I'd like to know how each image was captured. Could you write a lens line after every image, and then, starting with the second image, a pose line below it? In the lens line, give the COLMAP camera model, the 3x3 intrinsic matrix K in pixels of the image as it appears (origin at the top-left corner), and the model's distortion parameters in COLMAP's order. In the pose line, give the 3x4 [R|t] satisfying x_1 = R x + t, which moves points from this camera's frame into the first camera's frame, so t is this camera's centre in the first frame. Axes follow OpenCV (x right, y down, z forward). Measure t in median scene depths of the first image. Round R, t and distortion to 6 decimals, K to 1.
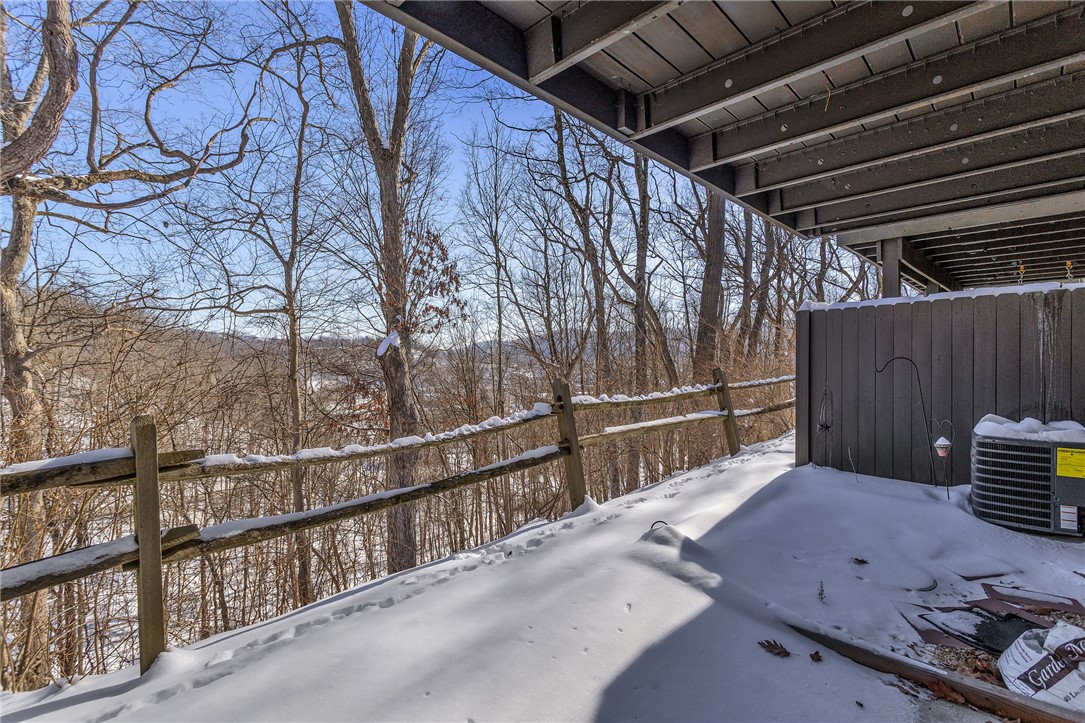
lens RADIAL K [[513.5, 0, 539.7], [0, 513.5, 358.7], [0, 0, 1]] dist [0.000636, 0.001379]
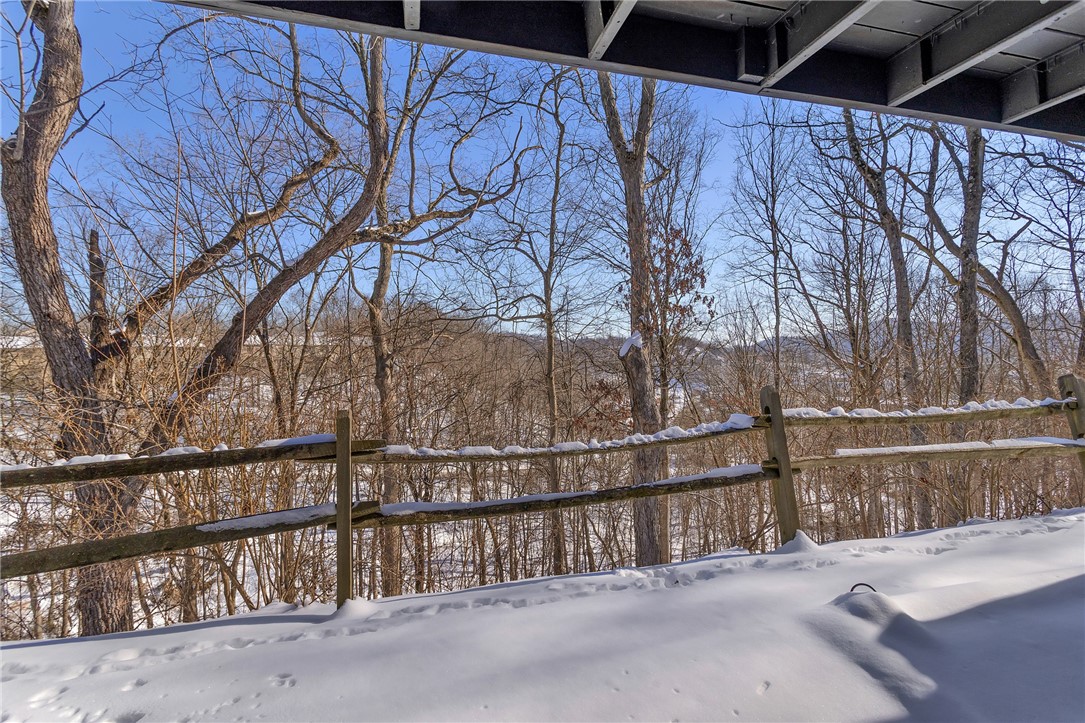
lens RADIAL K [[513.5, 0, 539.0], [0, 513.5, 359.3], [0, 0, 1]] dist [0.000636, 0.001379]
pose [[0.853223, 0.000598, -0.521546, 0.081134], [0.002351, 0.999985, 0.004993, -0.005448], [0.521541, -0.005487, 0.853209, 0.043405]]
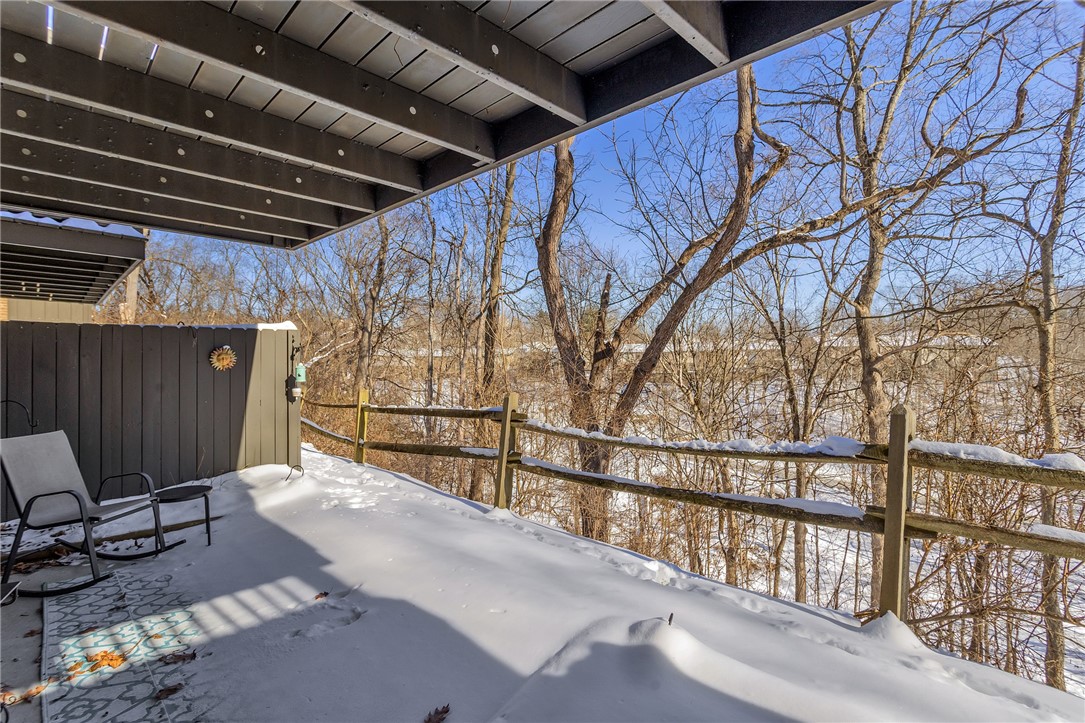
lens RADIAL K [[513.5, 0, 542.0], [0, 513.5, 365.4], [0, 0, 1]] dist [0.000636, 0.001379]
pose [[-0.026438, 0.013143, -0.999564, 0.336348], [-0.003518, 0.999906, 0.013241, -0.006773], [0.999644, 0.003866, -0.026389, 0.311204]]
